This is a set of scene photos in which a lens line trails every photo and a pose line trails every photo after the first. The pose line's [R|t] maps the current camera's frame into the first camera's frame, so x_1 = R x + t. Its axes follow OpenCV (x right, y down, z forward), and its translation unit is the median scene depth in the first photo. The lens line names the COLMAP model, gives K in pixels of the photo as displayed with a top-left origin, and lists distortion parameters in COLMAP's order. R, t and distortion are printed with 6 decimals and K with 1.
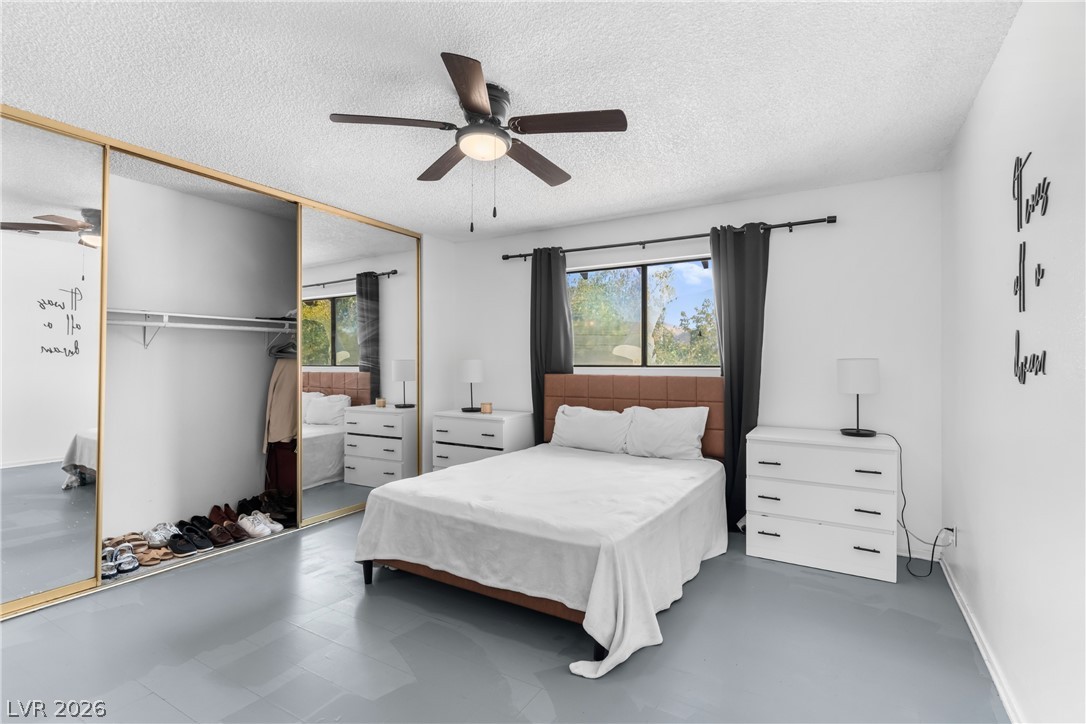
lens RADIAL K [[514.2, 0, 543.0], [0, 514.2, 362.0], [0, 0, 1]] dist [0.000732, 0.000114]
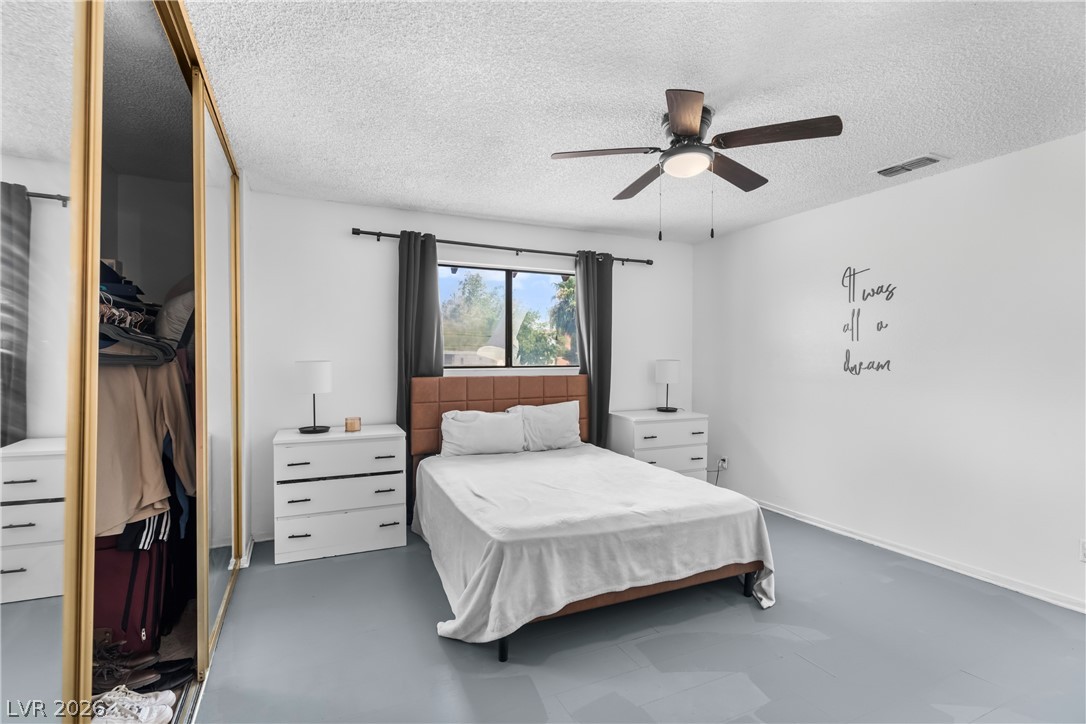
lens RADIAL K [[514.2, 0, 543.0], [0, 514.2, 362.0], [0, 0, 1]] dist [0.000732, 0.000114]
pose [[0.560099, -0.009592, 0.828370, -0.649021], [-0.000692, 0.999927, 0.012046, -0.014813], [-0.828425, -0.007320, 0.560052, 0.365140]]
